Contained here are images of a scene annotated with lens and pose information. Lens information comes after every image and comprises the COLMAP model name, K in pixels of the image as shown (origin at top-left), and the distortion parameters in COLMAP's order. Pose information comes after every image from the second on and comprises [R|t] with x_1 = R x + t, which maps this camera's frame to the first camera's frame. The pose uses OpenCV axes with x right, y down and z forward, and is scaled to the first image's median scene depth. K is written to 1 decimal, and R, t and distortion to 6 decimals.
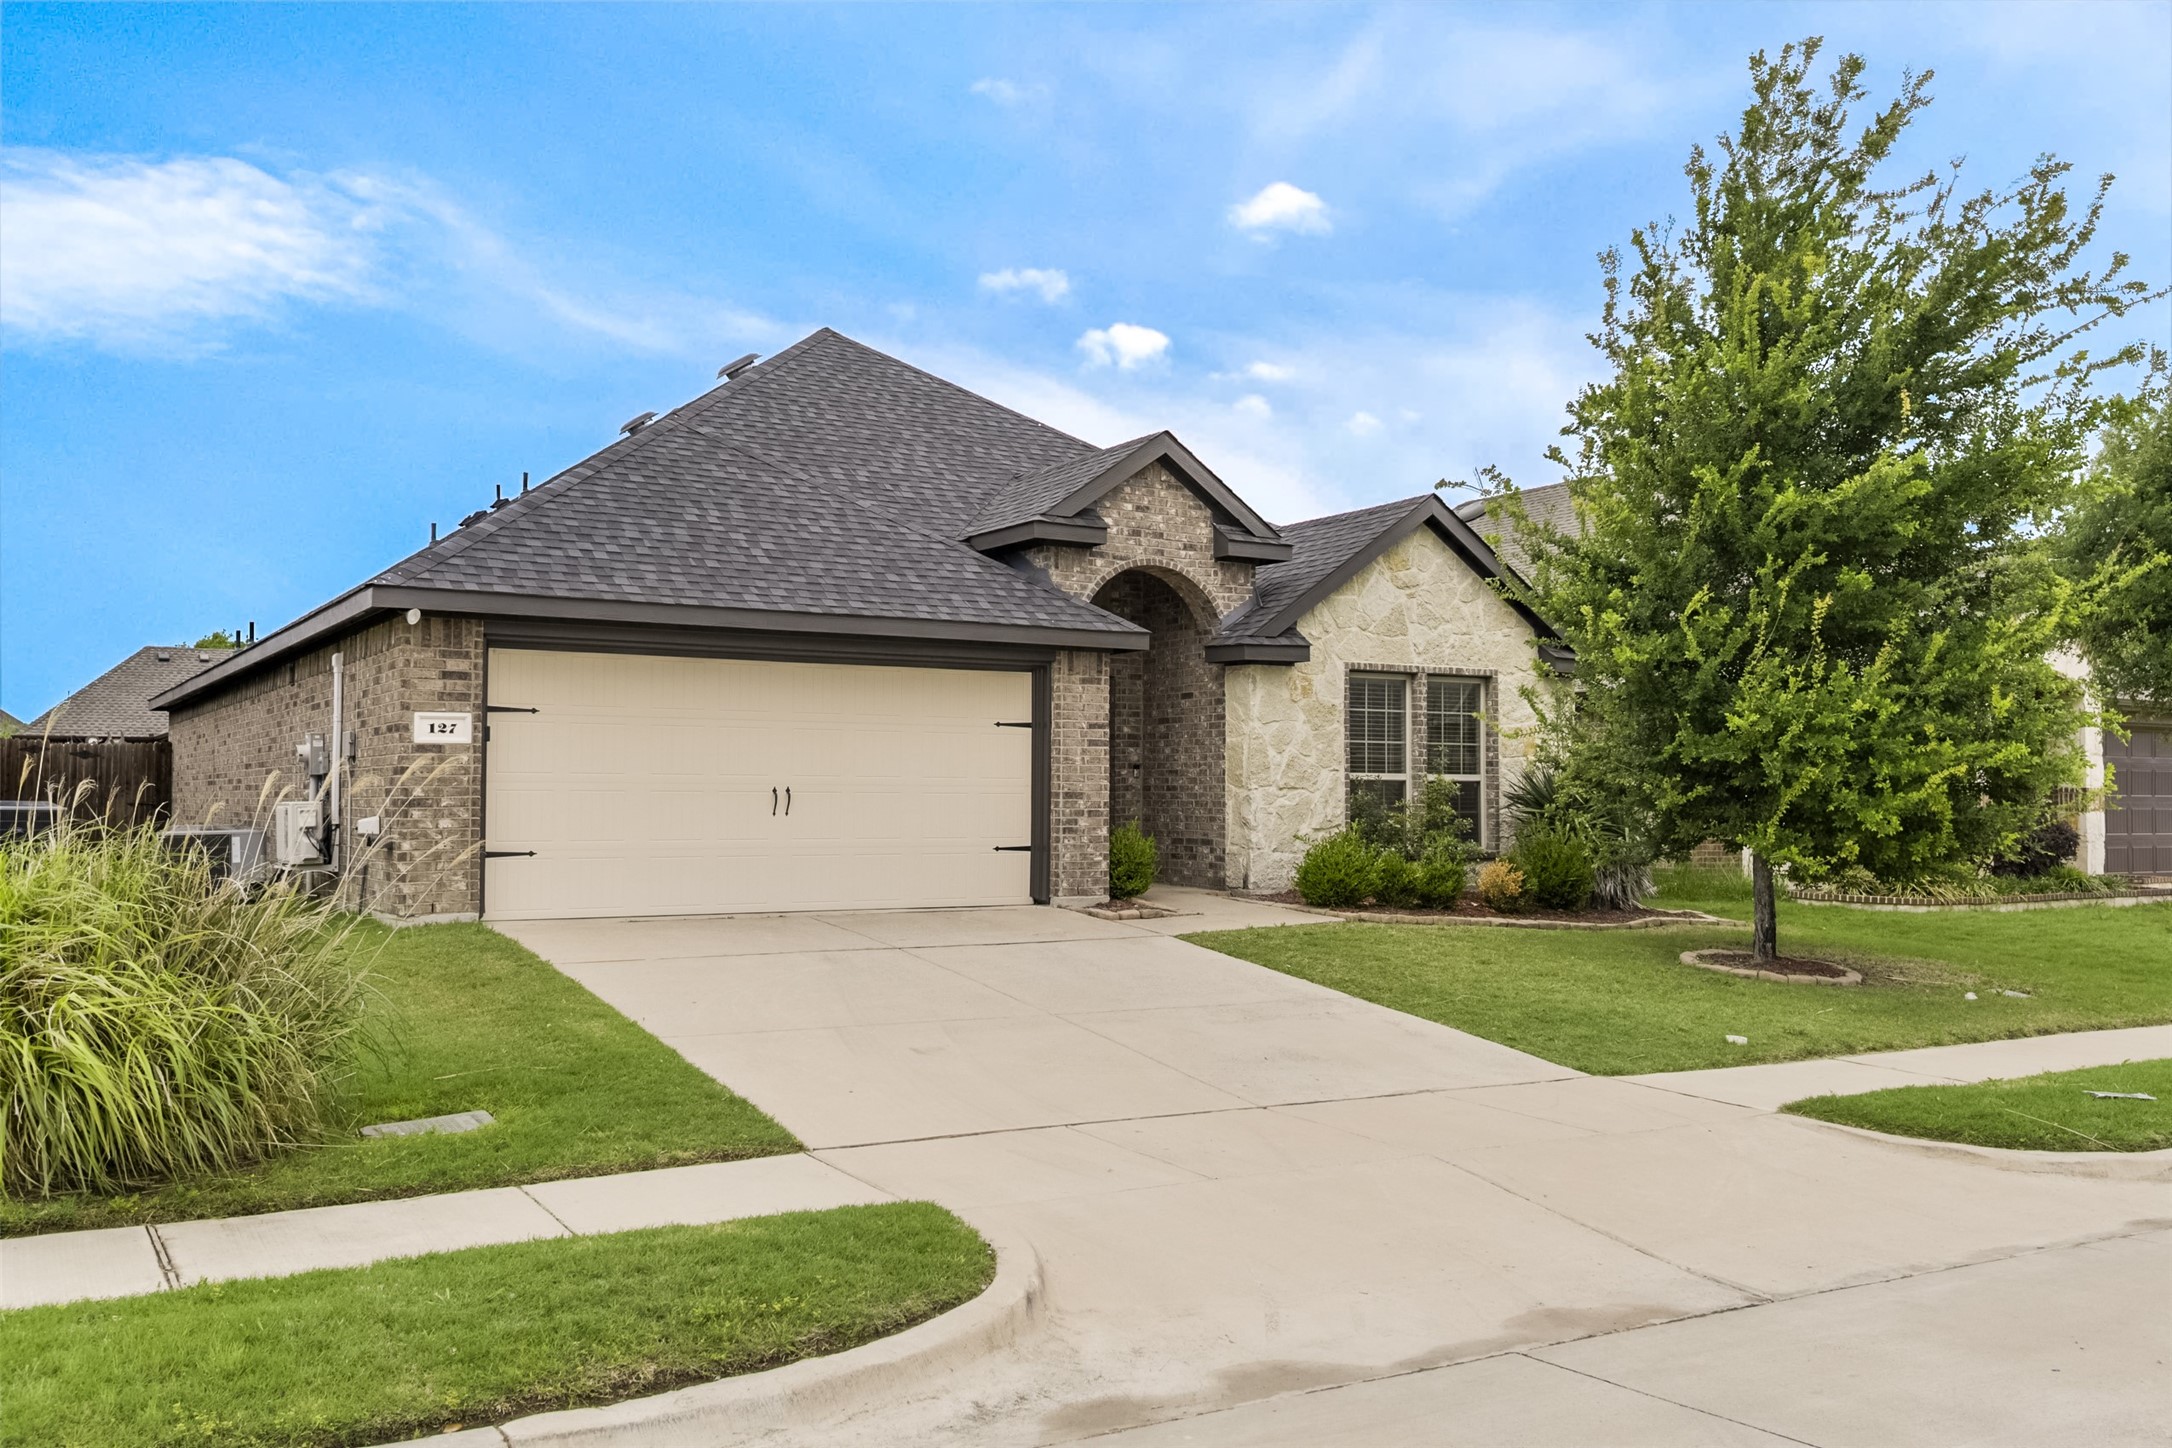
lens RADIAL K [[1833.5, 0, 1086.3], [0, 1833.5, 733.0], [0, 0, 1]] dist [0.008623, 0.004867]
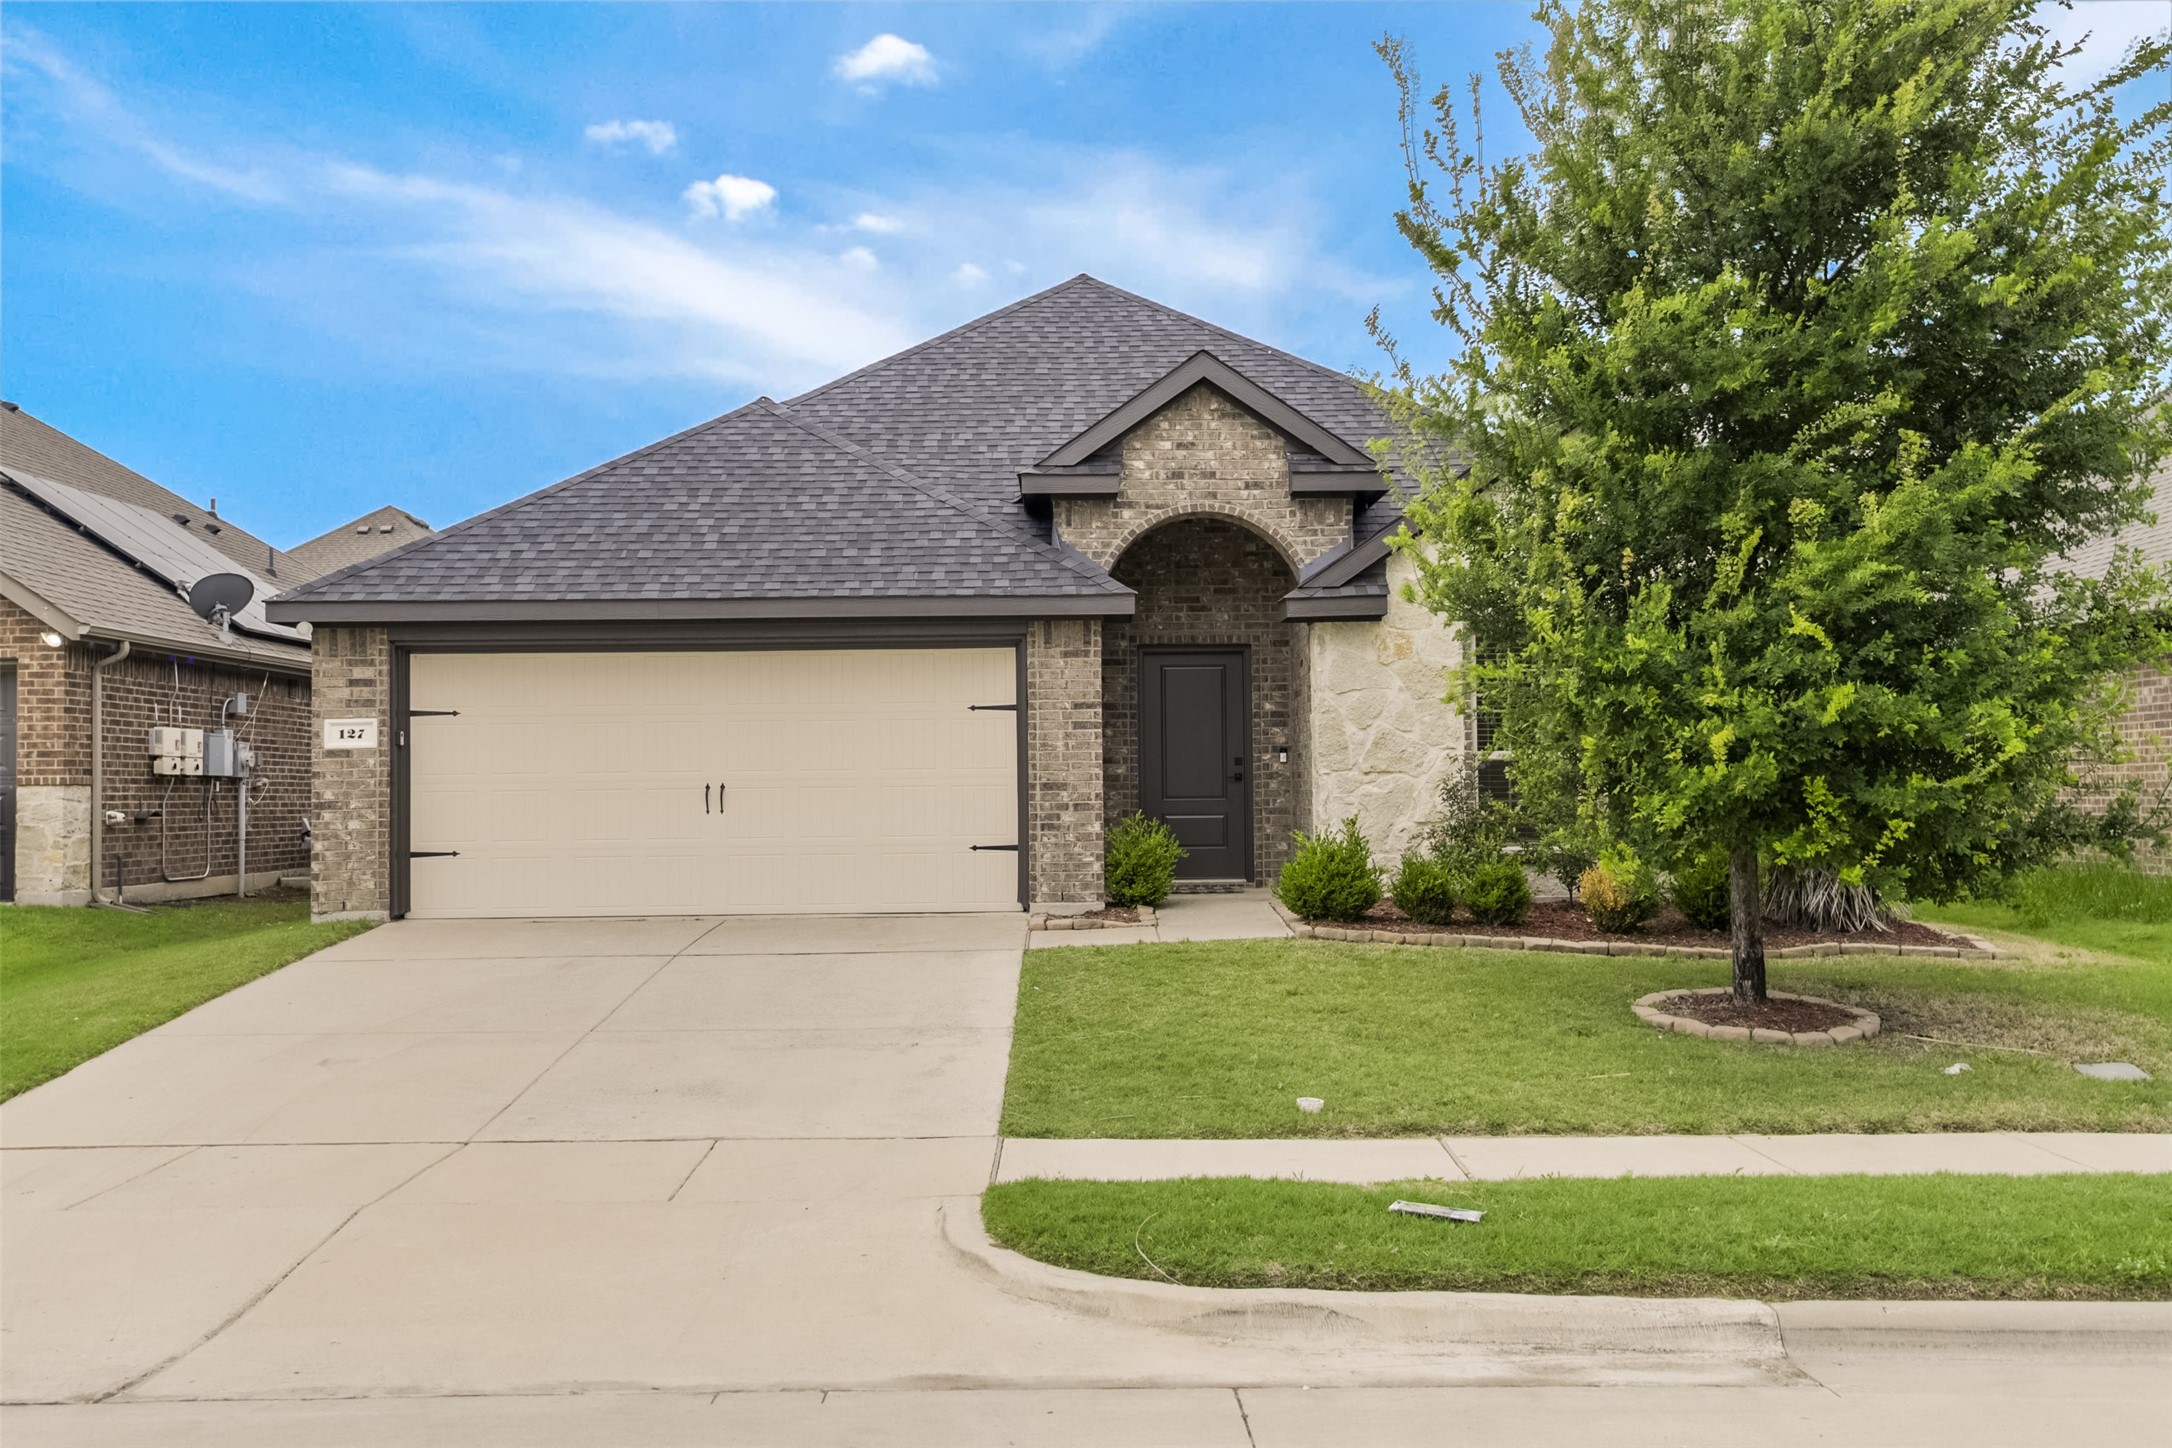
lens RADIAL K [[2039.3, 0, 1082.4], [0, 2039.3, 722.7], [0, 0, 1]] dist [0.020468, 0.000000]
pose [[0.856847, -0.033665, -0.514471, 0.498288], [0.033833, 0.999387, -0.009048, 0.012947], [0.514460, -0.009654, 0.857460, 0.177633]]
